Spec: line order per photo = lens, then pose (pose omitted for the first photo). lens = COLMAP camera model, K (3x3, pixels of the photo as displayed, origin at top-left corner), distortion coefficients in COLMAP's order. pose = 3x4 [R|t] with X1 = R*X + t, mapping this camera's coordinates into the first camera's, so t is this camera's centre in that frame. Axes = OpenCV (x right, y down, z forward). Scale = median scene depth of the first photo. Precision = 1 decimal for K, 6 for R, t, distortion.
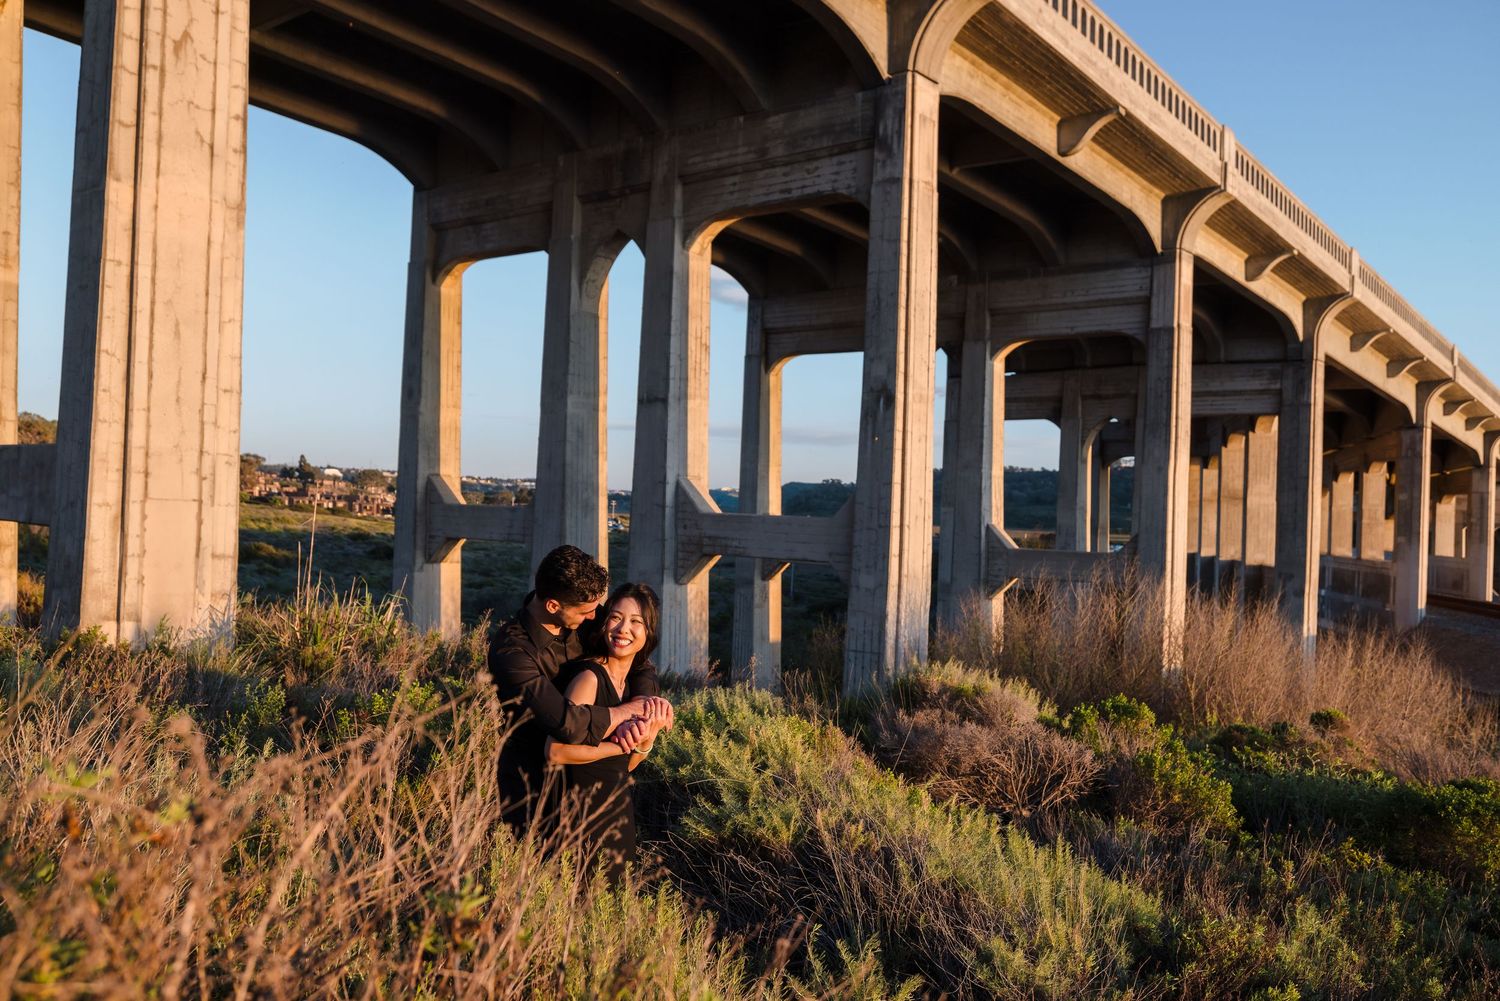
lens RADIAL K [[1295.7, 0, 750.0], [0, 1295.7, 500.5], [0, 0, 1]] dist [0.013595, 0.002303]
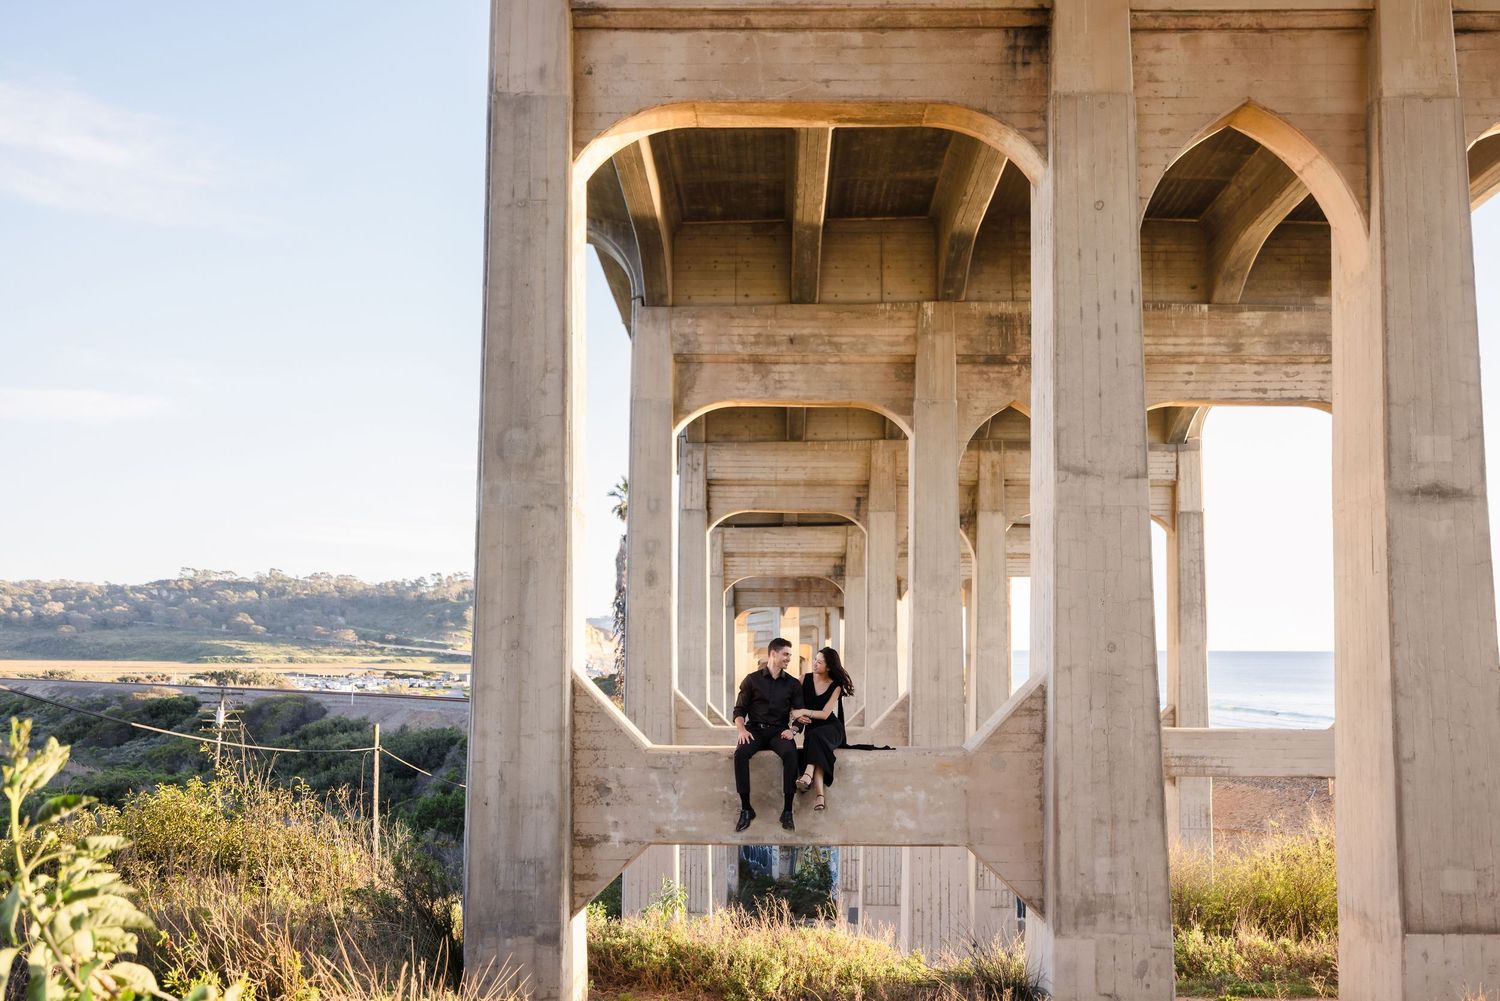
lens RADIAL K [[1507.3, 0, 800.0], [0, 1507.3, 477.4], [0, 0, 1]] dist [0.005836, -0.009663]
pose [[0.755422, 0.042764, 0.653841, -0.941469], [0.015550, 0.996417, -0.083135, -0.084045], [-0.655054, 0.072969, 0.752051, 0.375696]]
